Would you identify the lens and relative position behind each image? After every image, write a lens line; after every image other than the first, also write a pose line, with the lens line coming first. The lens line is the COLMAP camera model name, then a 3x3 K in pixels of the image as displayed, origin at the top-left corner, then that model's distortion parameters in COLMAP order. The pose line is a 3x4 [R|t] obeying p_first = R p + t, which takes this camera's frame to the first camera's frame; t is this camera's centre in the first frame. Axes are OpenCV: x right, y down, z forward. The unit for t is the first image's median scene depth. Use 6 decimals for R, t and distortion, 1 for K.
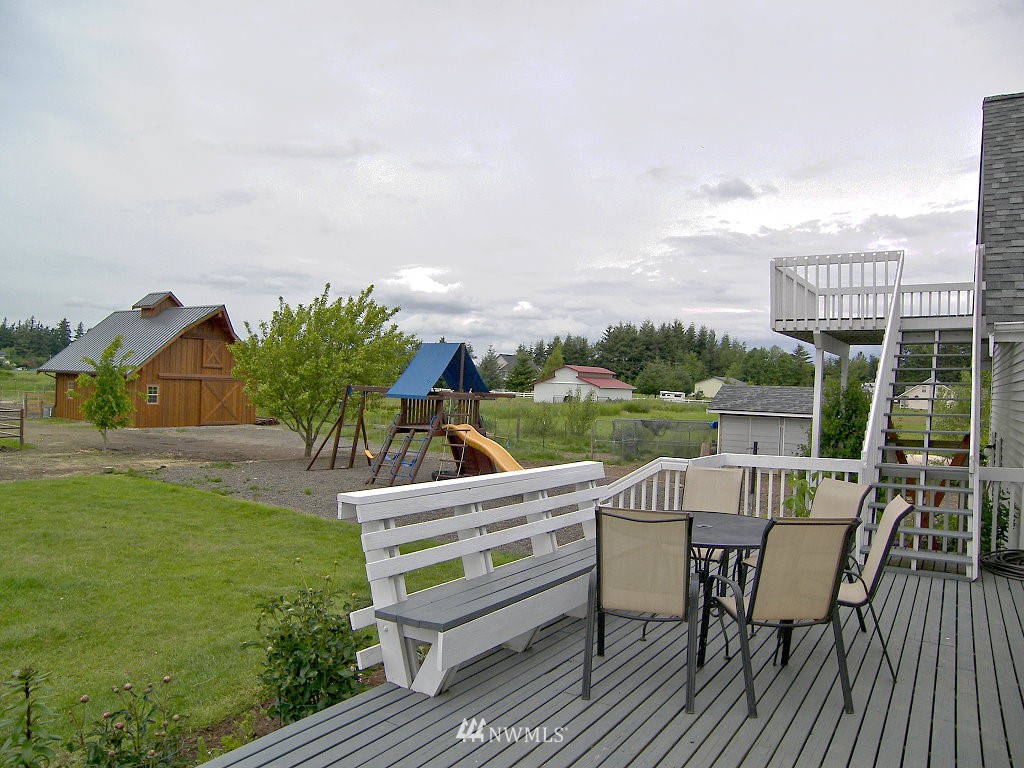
lens RADIAL K [[711.2, 0, 512.0], [0, 711.2, 384.0], [0, 0, 1]] dist [-0.143935, 0.094178]
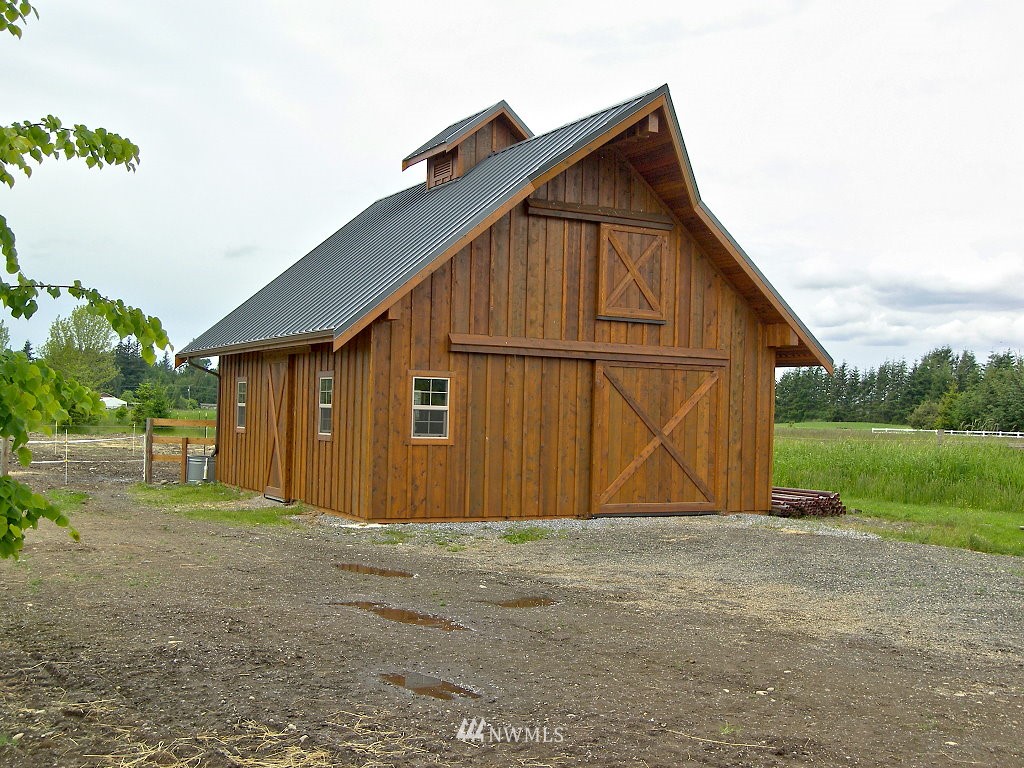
lens RADIAL K [[1233.3, 0, 512.0], [0, 1233.3, 384.0], [0, 0, 1]] dist [-0.010789, -0.004875]
pose [[0.872621, -0.023723, -0.487822, -0.229040], [0.004902, 0.999195, -0.039822, 0.025430], [0.488374, 0.032358, 0.872034, 0.540343]]
